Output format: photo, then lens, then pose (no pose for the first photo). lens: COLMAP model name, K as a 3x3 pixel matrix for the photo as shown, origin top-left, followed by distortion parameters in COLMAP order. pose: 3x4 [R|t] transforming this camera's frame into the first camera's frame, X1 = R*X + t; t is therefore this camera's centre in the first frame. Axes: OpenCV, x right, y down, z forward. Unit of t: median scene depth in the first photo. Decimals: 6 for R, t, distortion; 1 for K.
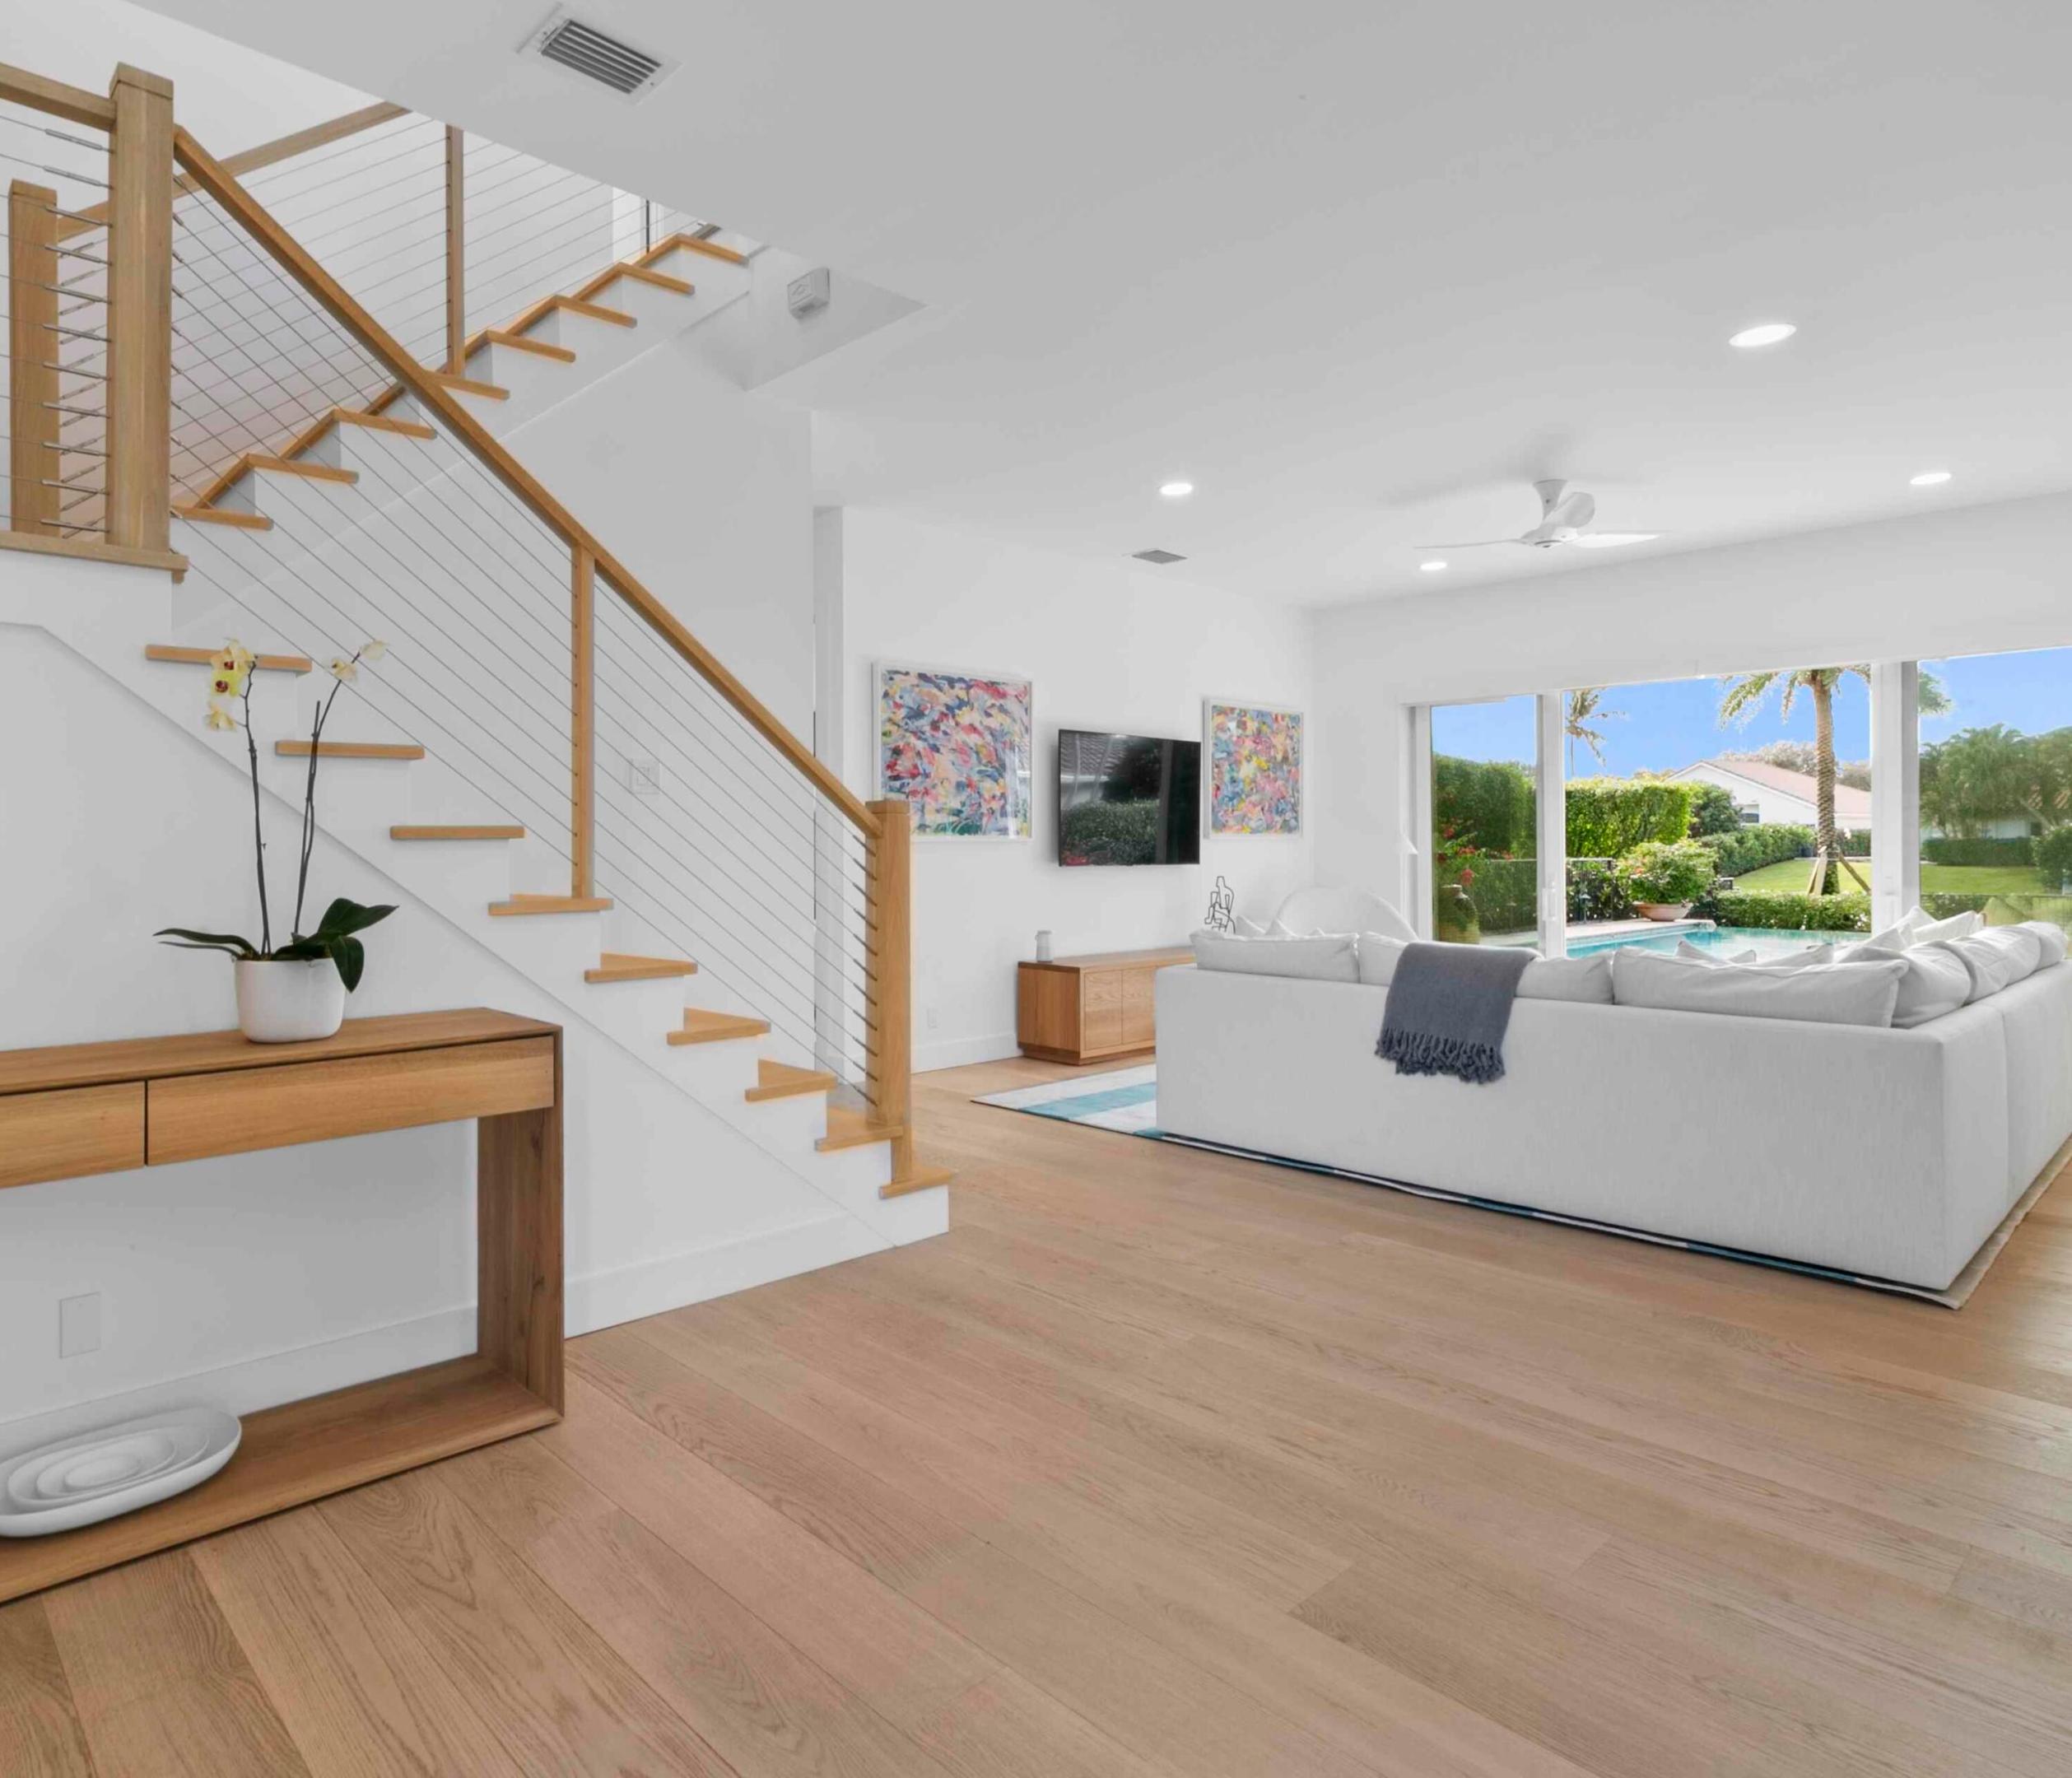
lens RADIAL K [[1228.5, 0, 814.9], [0, 1228.5, 834.0], [0, 0, 1]] dist [-0.001767, -0.002411]
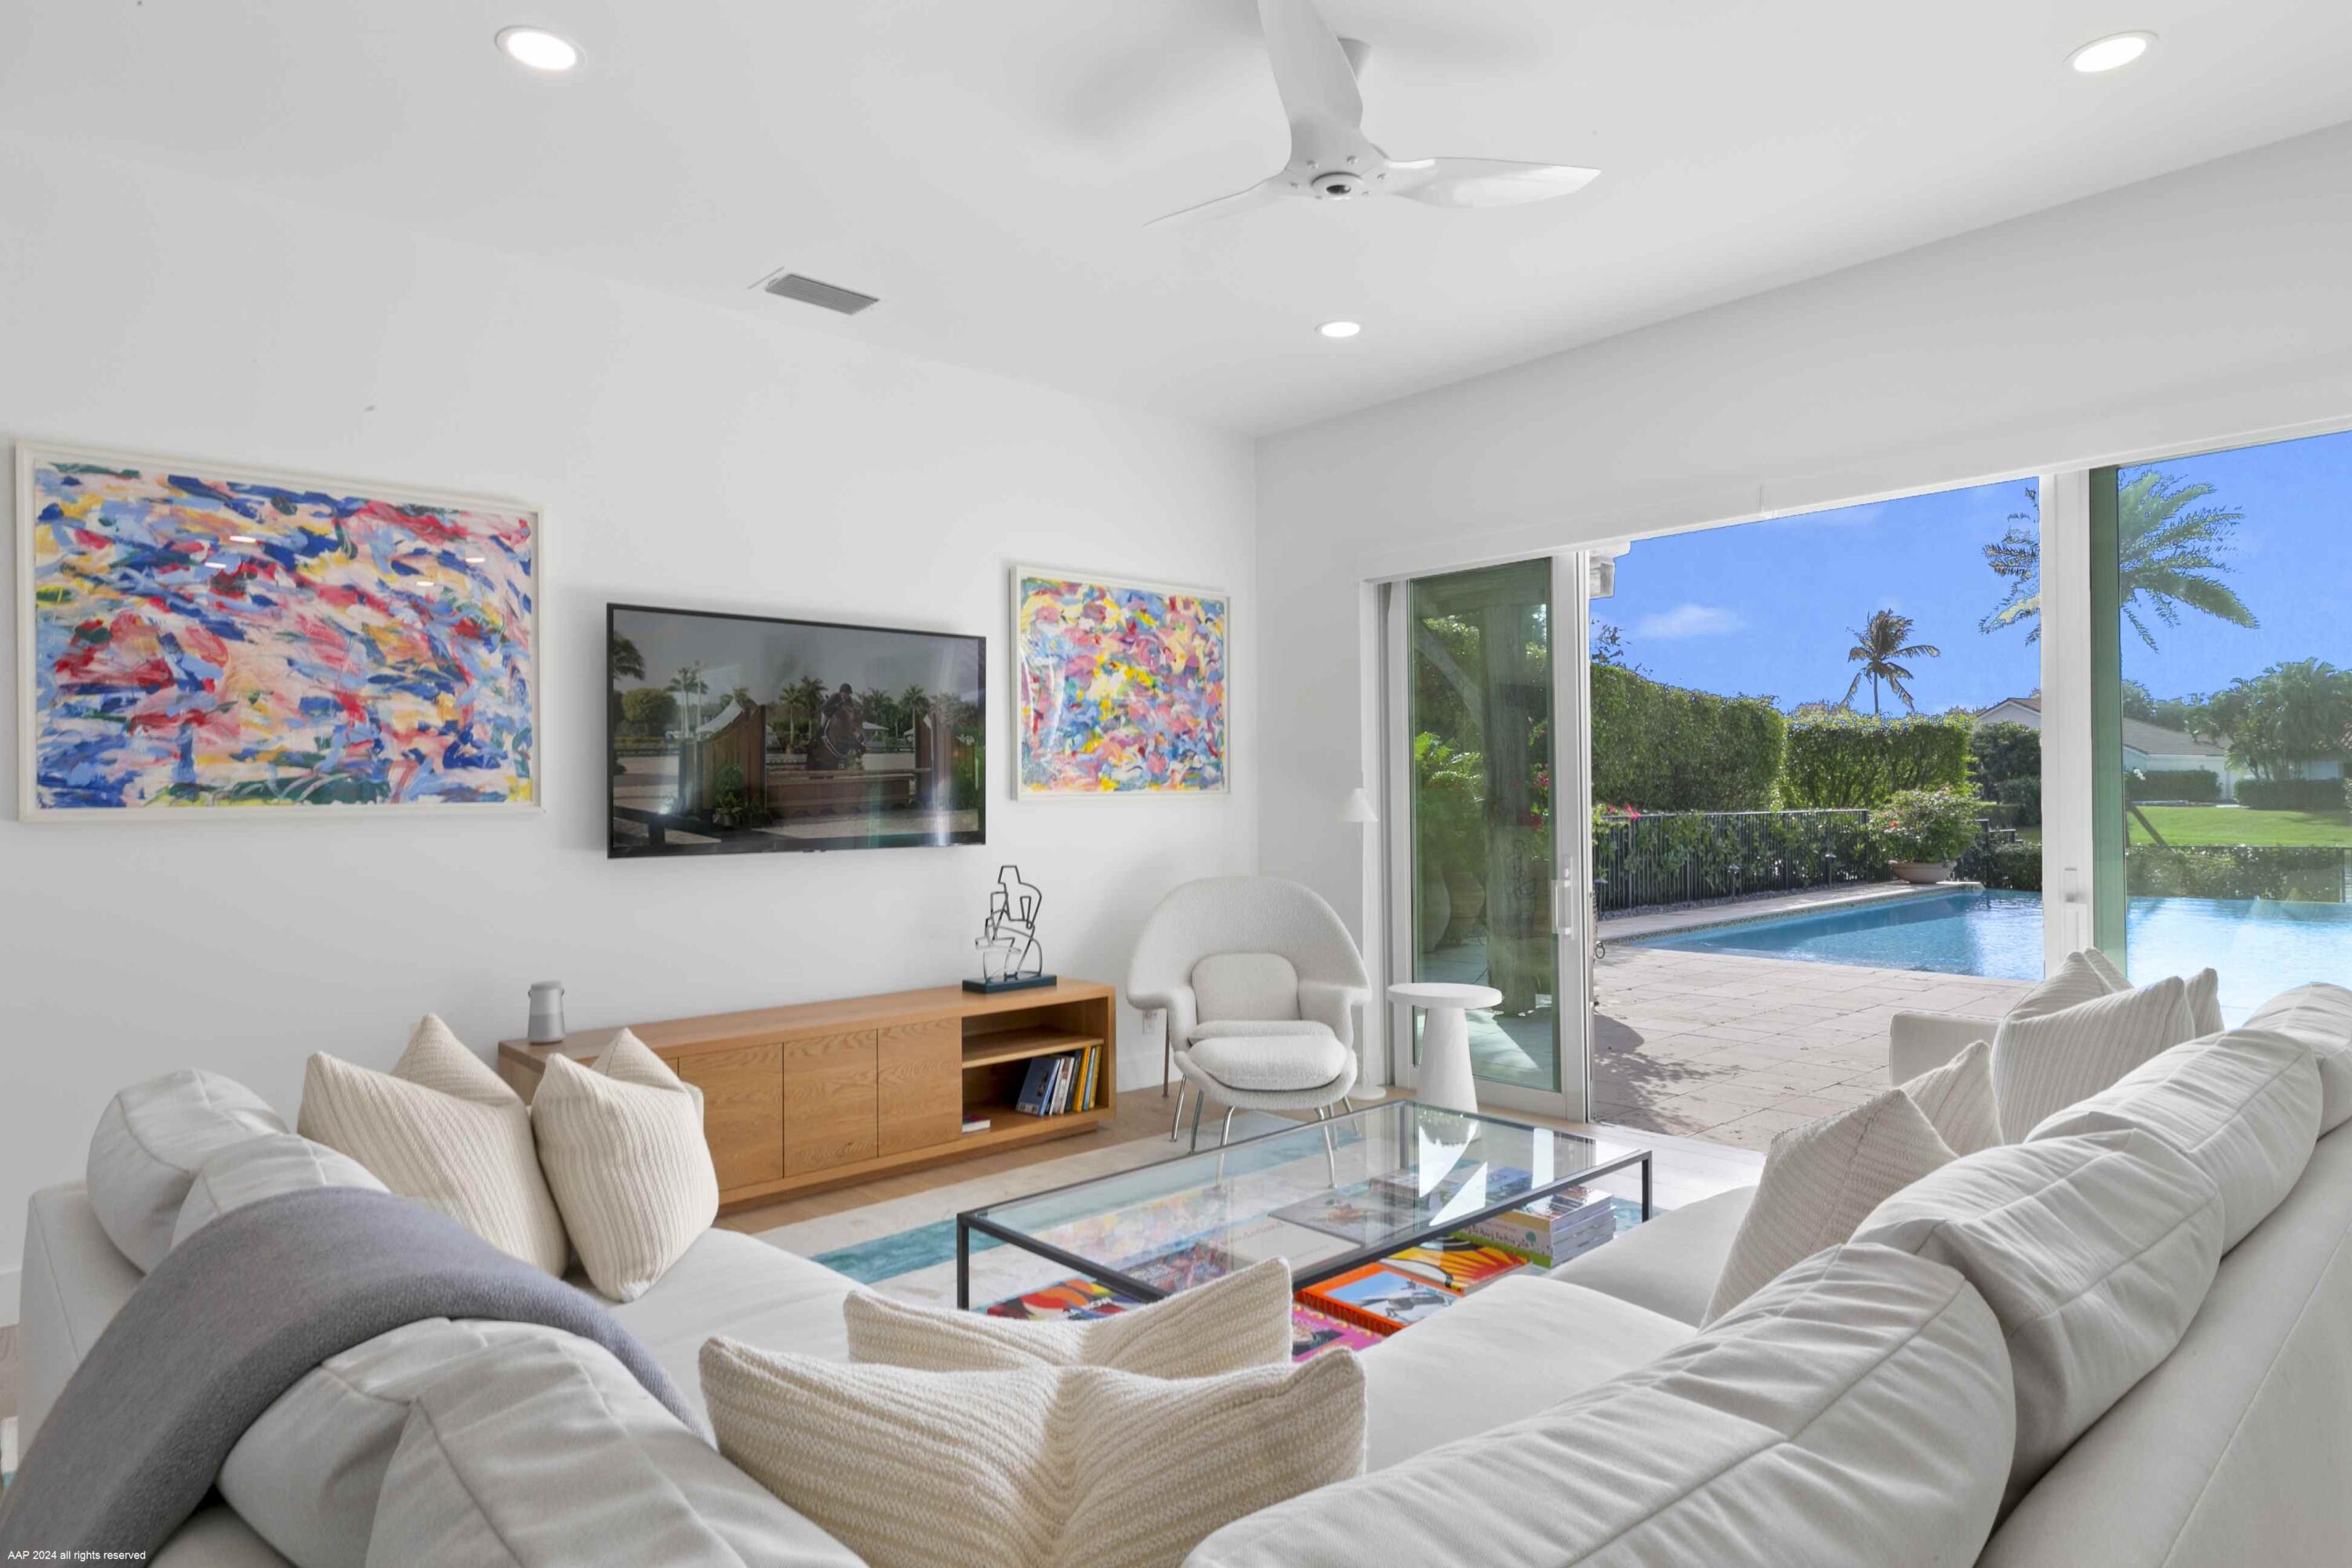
lens RADIAL K [[1319.4, 0, 1185.2], [0, 1319.4, 792.1], [0, 0, 1]] dist [0.001357, 0.000411]
pose [[0.998111, -0.007382, 0.060987, 0.431467], [0.006955, 0.999950, 0.007217, -0.005254], [-0.061037, -0.006779, 0.998112, 0.422495]]
